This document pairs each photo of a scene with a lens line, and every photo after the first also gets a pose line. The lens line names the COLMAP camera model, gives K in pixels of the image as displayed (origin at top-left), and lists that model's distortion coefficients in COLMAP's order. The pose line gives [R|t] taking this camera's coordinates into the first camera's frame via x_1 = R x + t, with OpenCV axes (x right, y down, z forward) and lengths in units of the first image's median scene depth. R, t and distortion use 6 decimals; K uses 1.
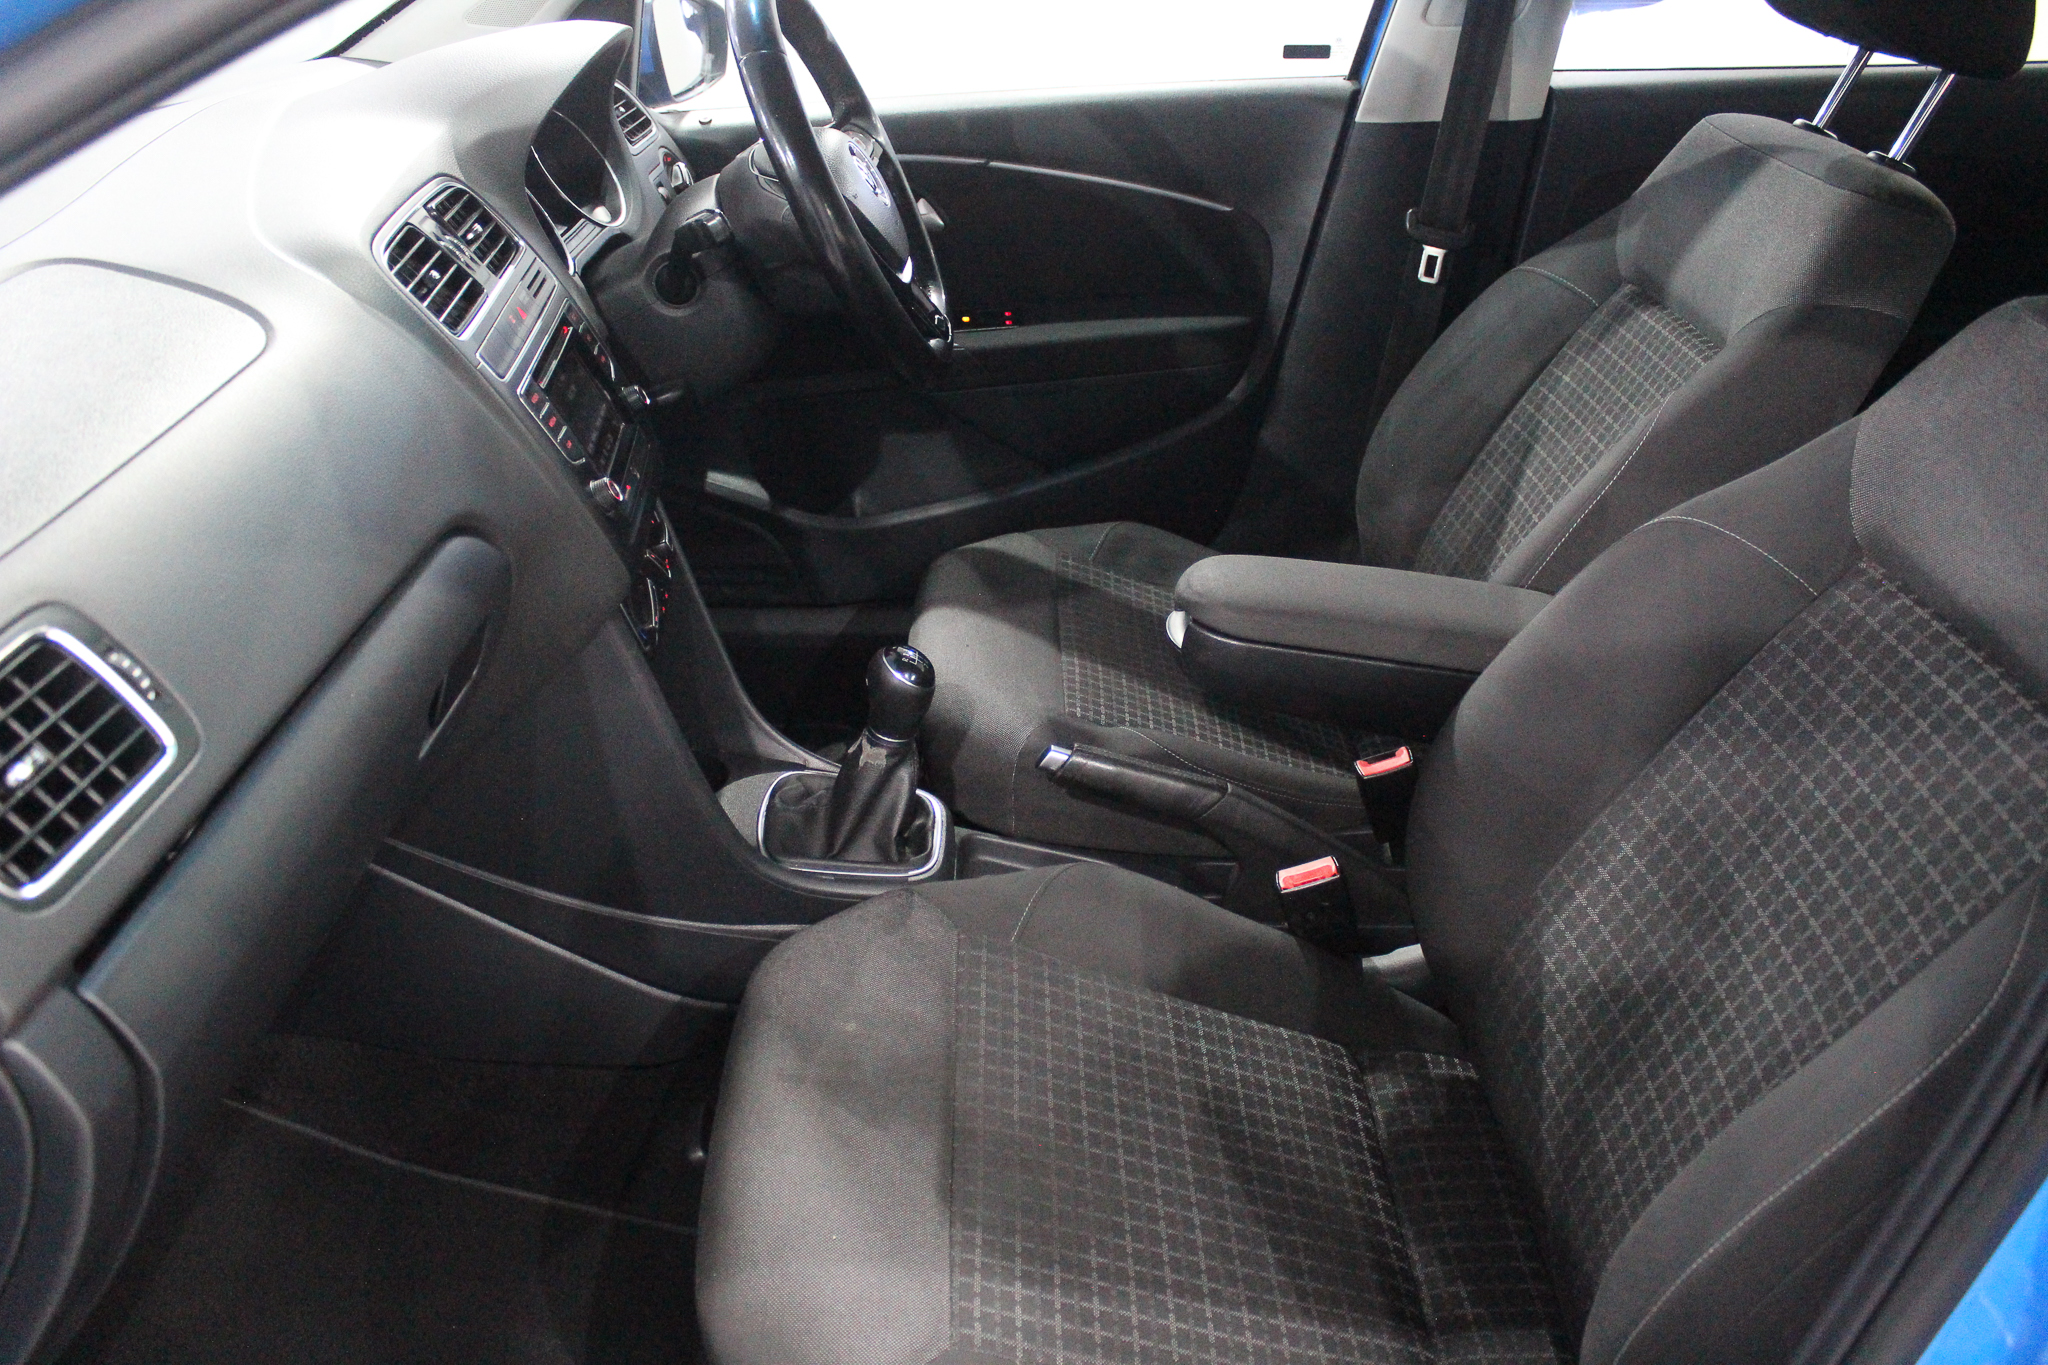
lens RADIAL K [[1717.8, 0, 1030.0], [0, 1717.8, 688.3], [0, 0, 1]] dist [-0.143054, 0.108047]
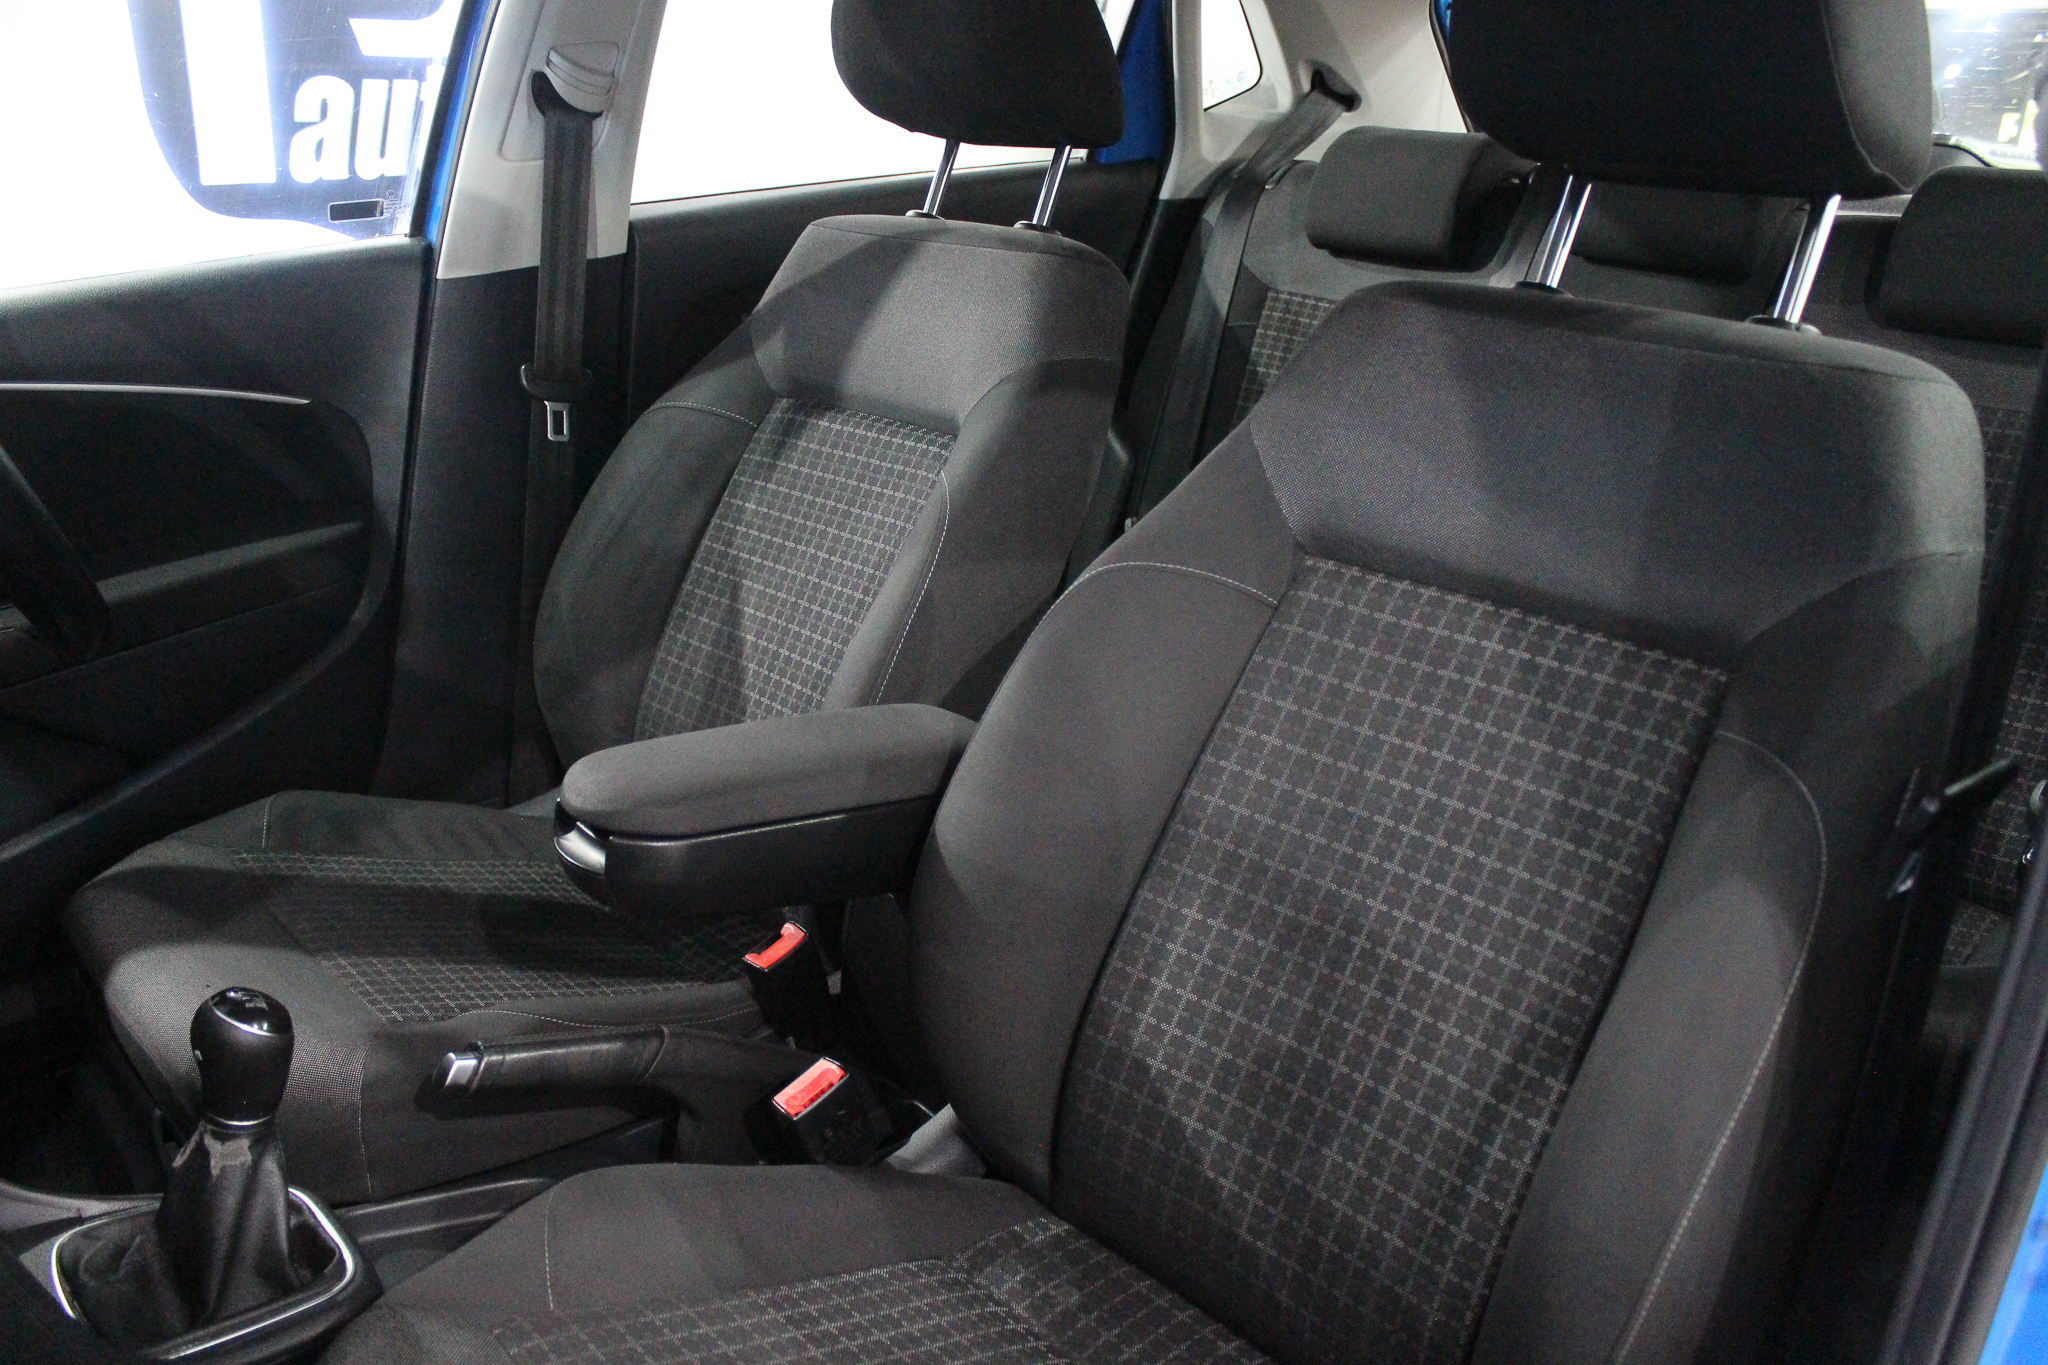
lens RADIAL K [[1717.8, 0, 1025.0], [0, 1717.8, 677.4], [0, 0, 1]] dist [-0.143054, 0.108047]
pose [[0.754766, -0.231834, 0.613662, -0.175151], [0.312005, 0.949753, -0.024942, -0.022491], [-0.577045, 0.210291, 0.789175, 0.187046]]
